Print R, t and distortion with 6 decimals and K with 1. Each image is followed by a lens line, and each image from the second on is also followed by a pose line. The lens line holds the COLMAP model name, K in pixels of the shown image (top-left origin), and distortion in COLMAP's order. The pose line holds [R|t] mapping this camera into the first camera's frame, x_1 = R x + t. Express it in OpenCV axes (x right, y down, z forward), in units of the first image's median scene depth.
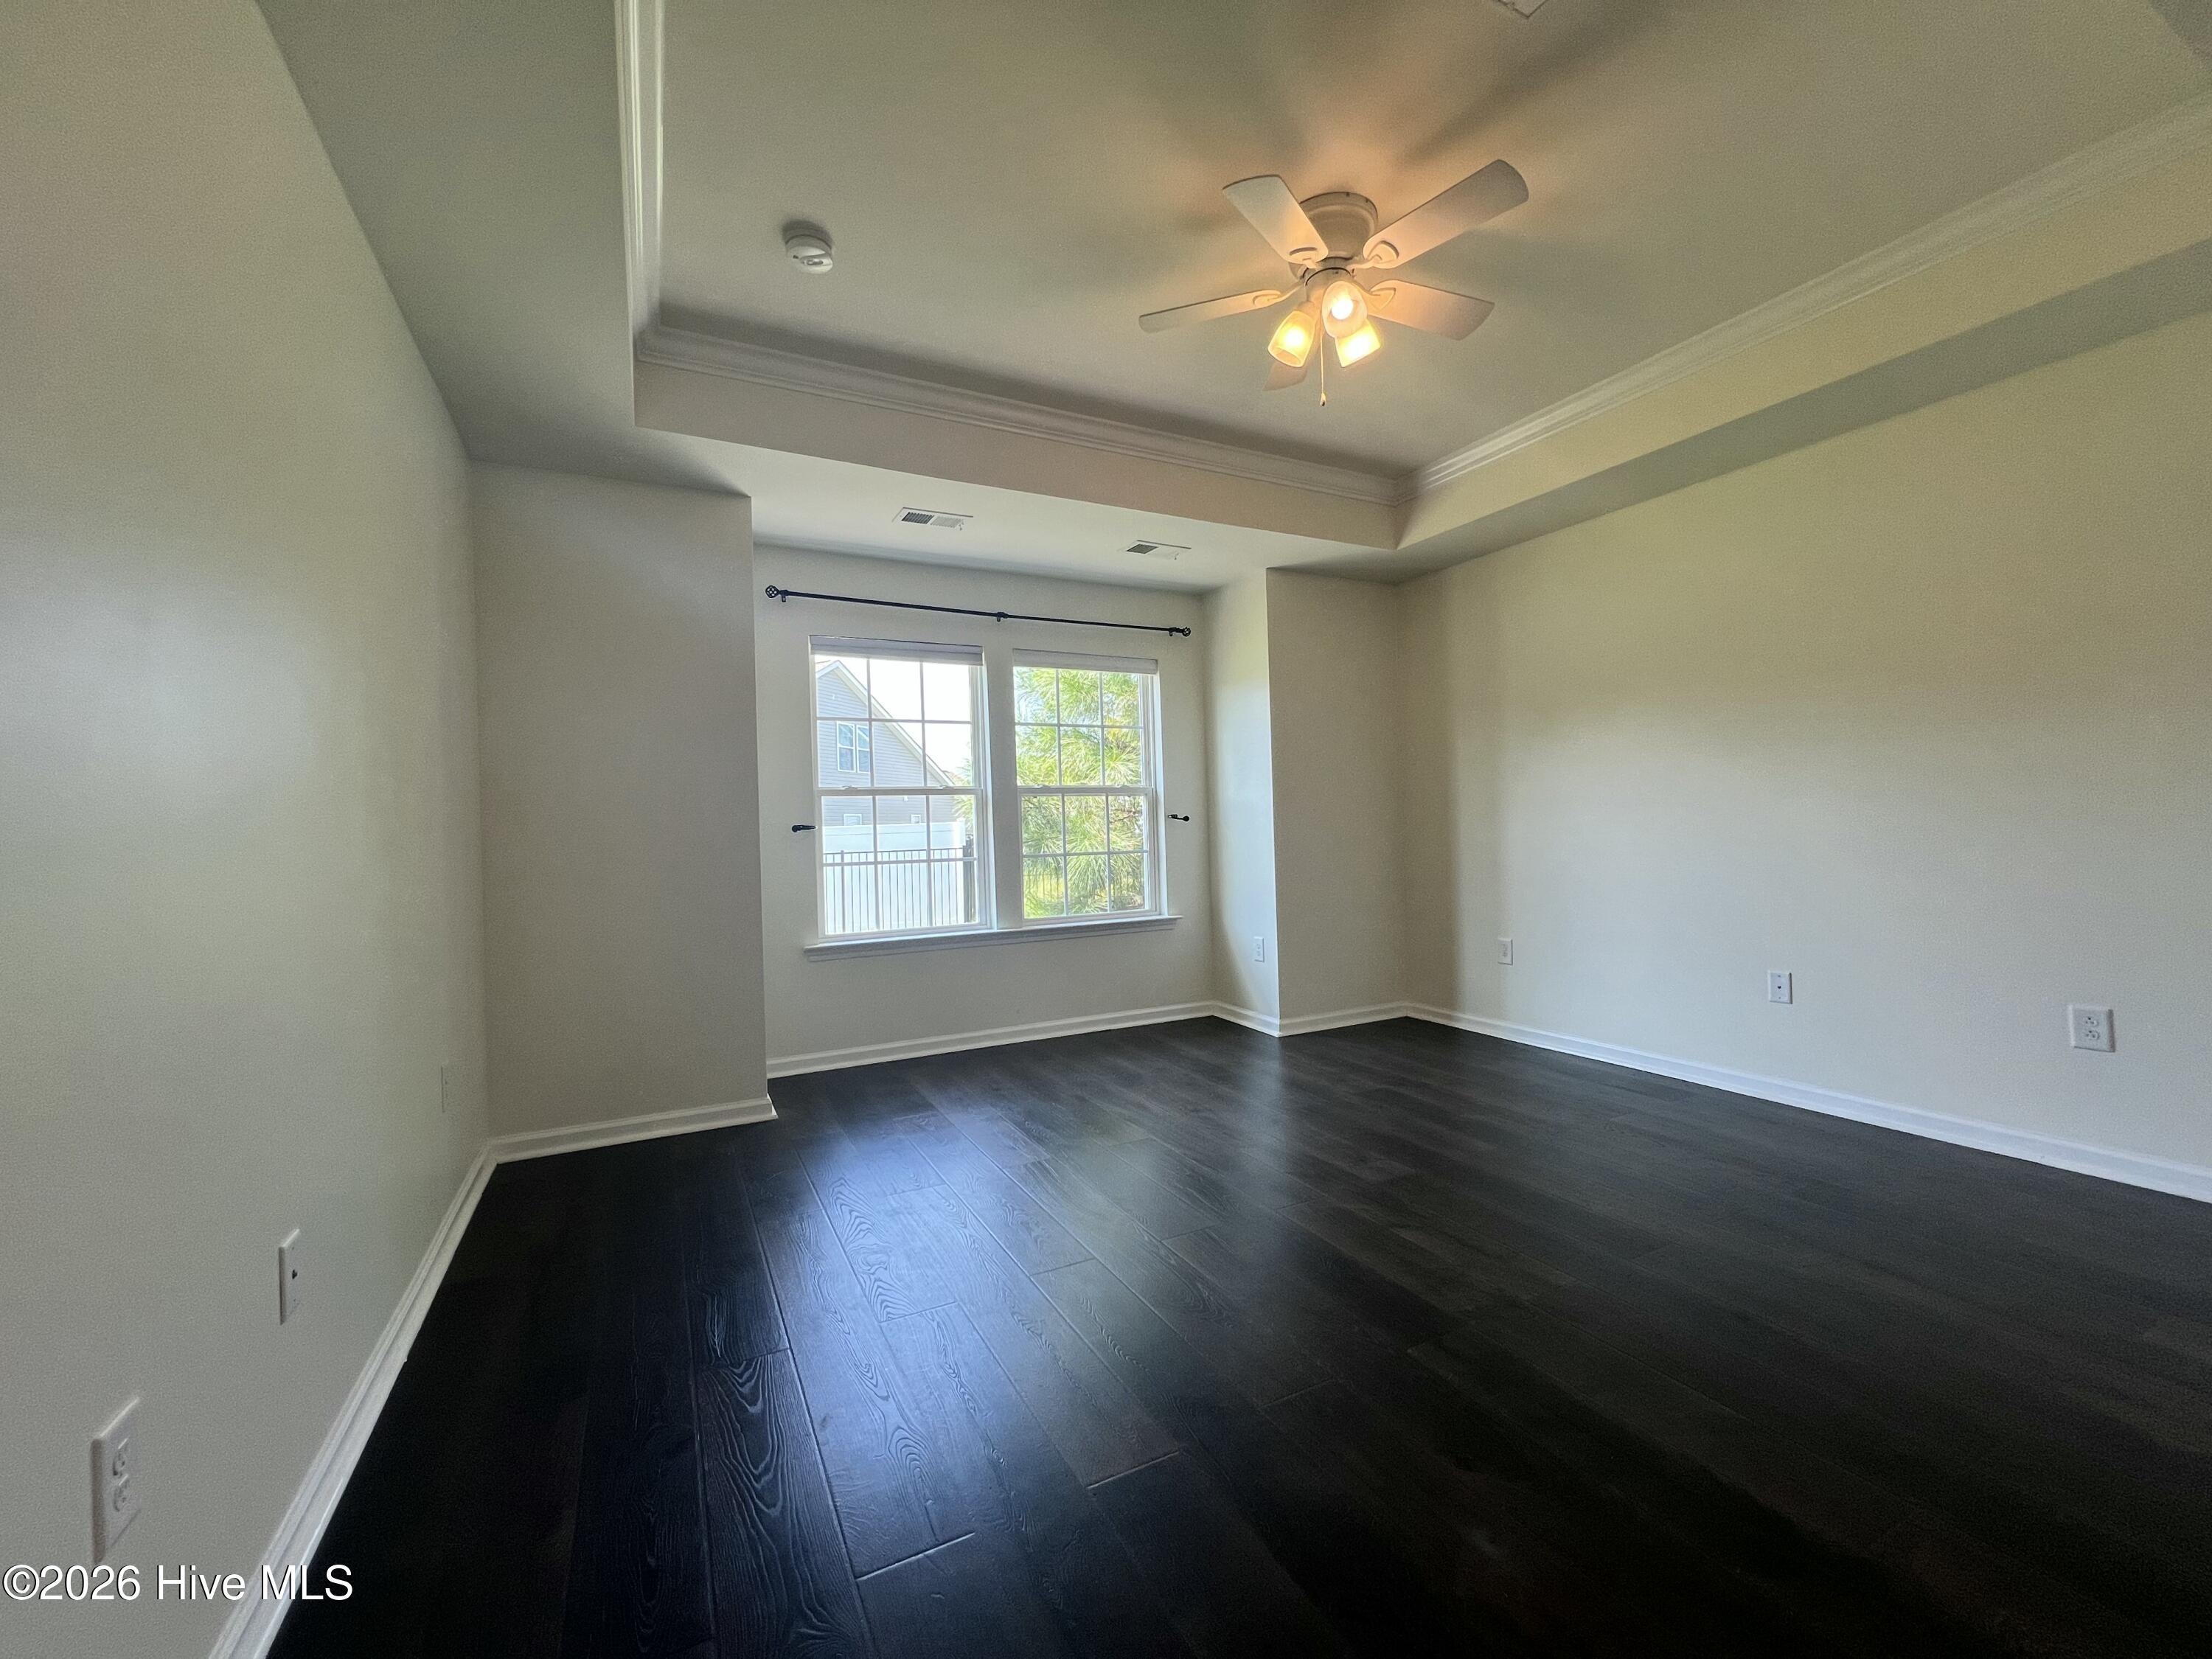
lens RADIAL K [[883.6, 0, 1099.8], [0, 883.6, 814.4], [0, 0, 1]] dist [-0.007350, -0.000197]
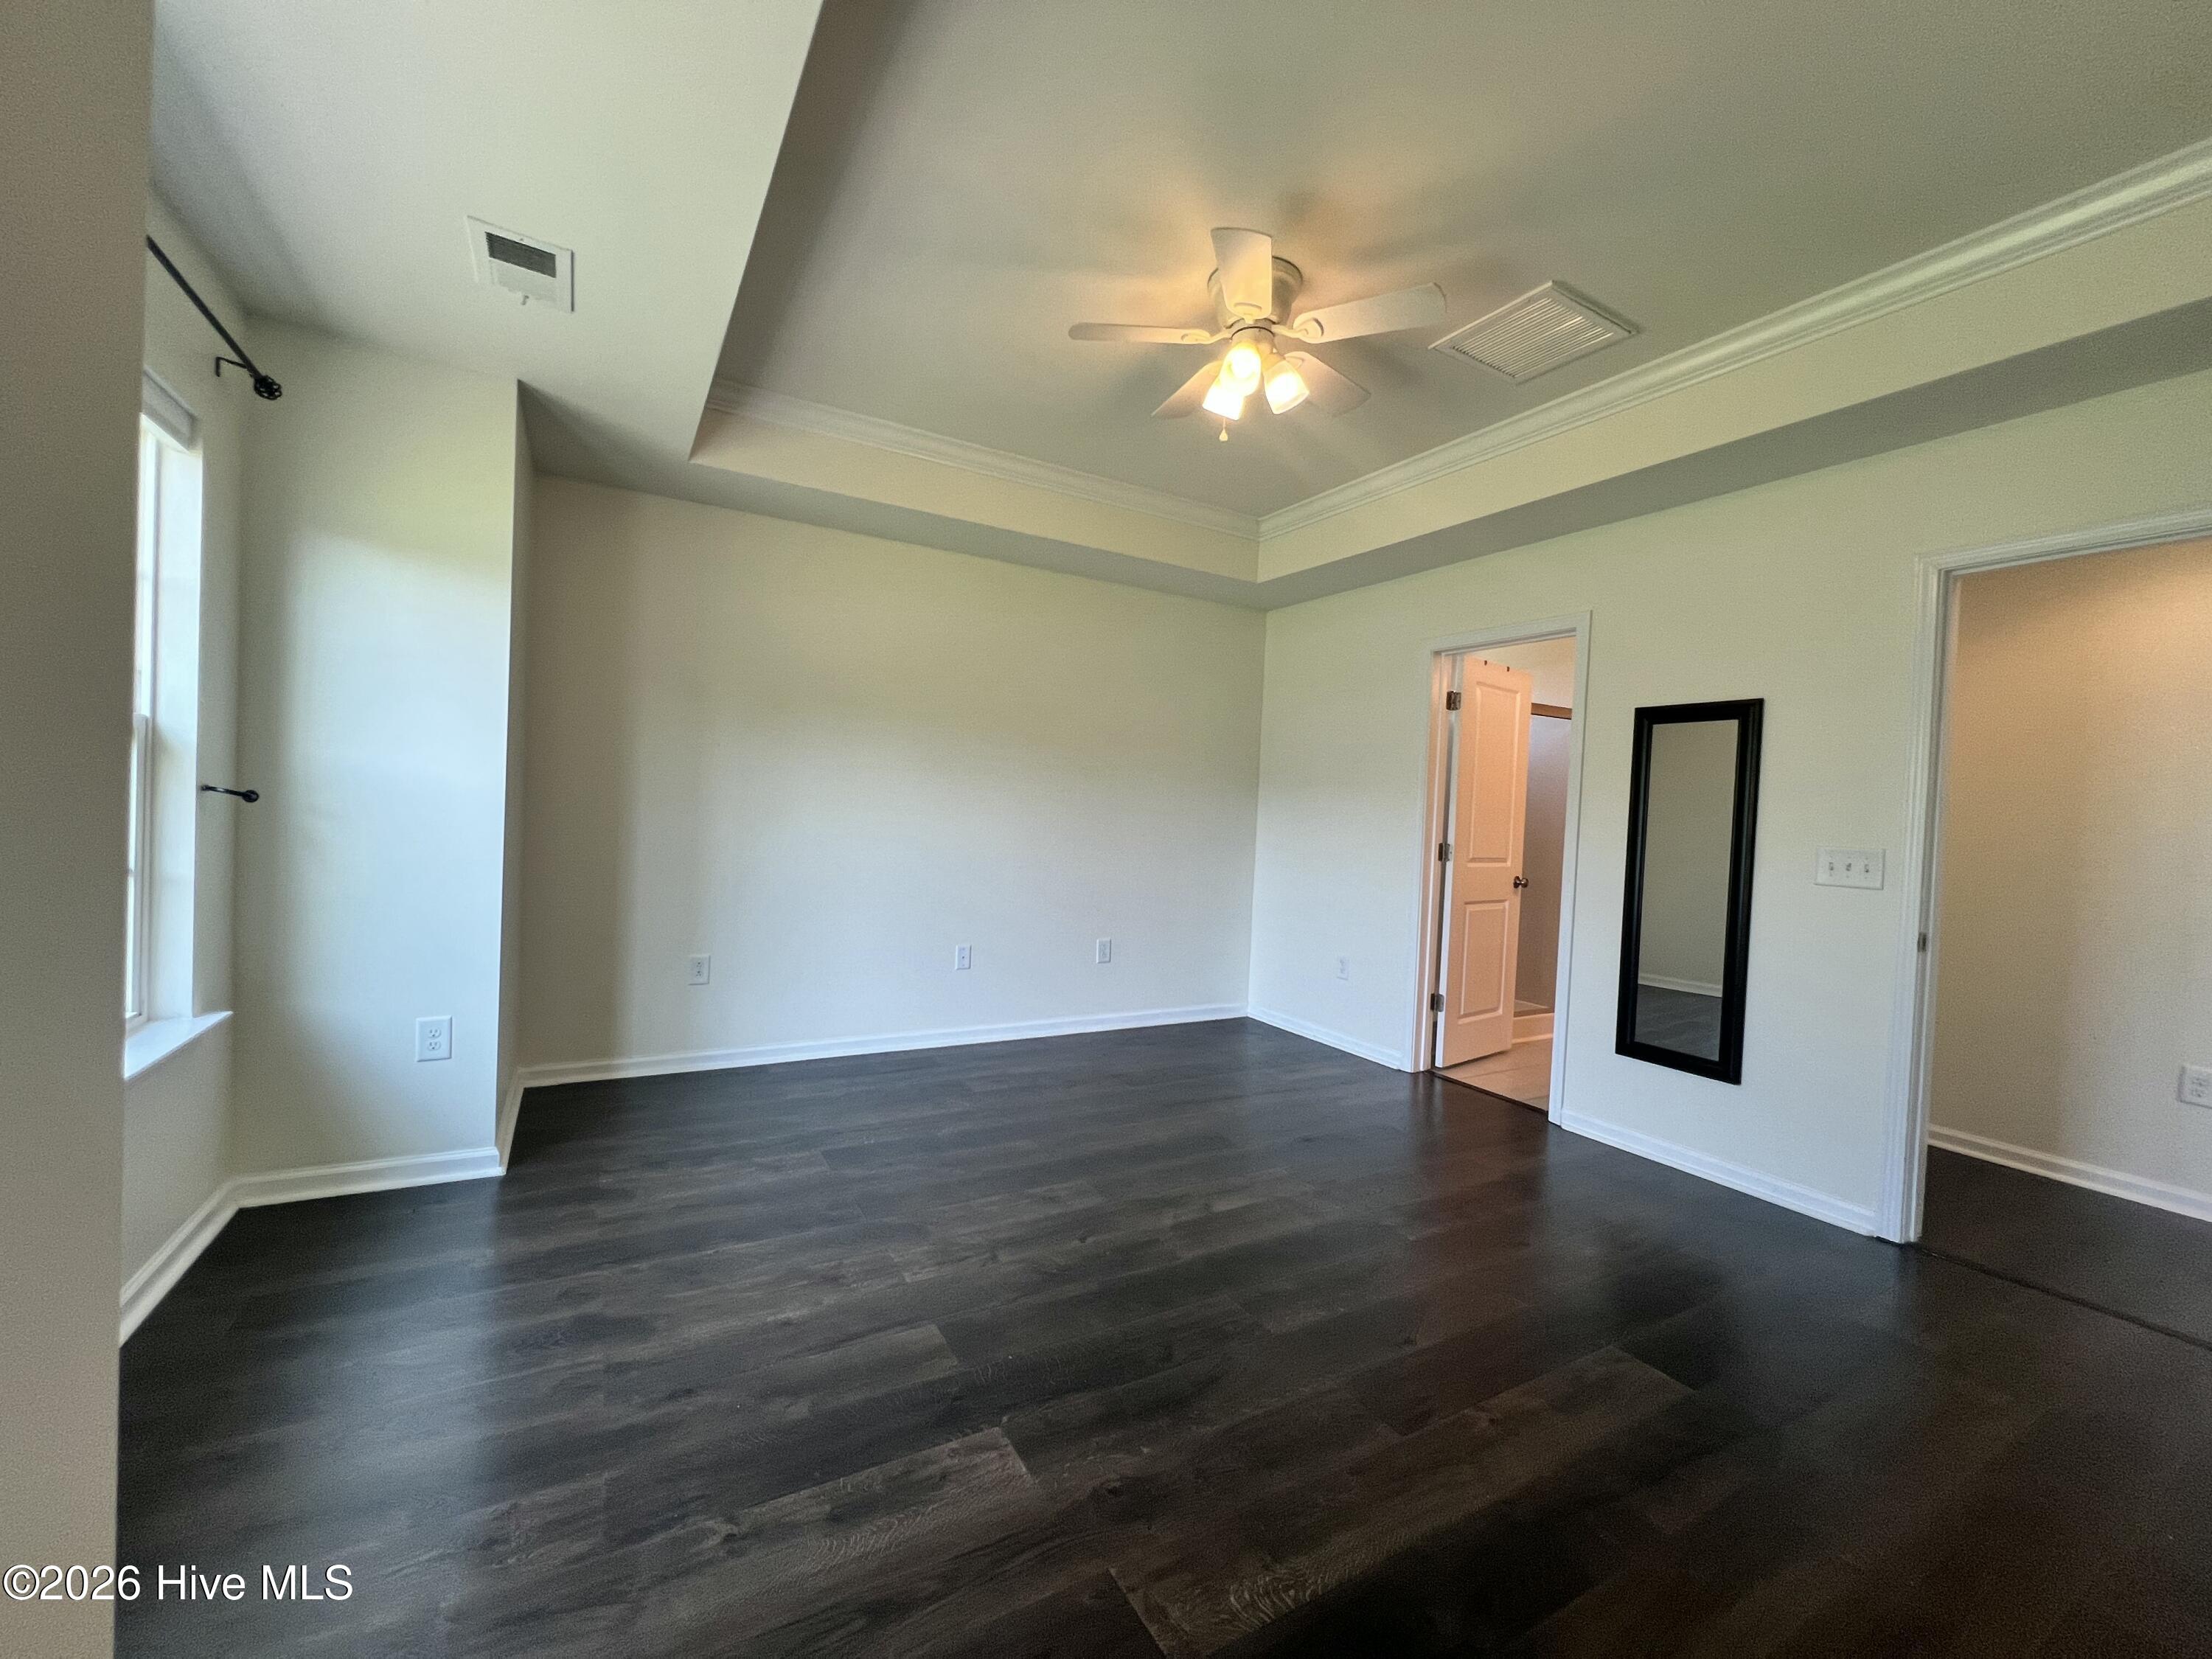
lens RADIAL K [[887.2, 0, 1095.4], [0, 887.2, 829.2], [0, 0, 1]] dist [-0.000694, -0.000475]
pose [[-0.038007, -0.000590, 0.999277, -0.504958], [-0.056728, 0.998388, -0.001568, -0.004675], [-0.997666, -0.056747, -0.037979, 0.771176]]
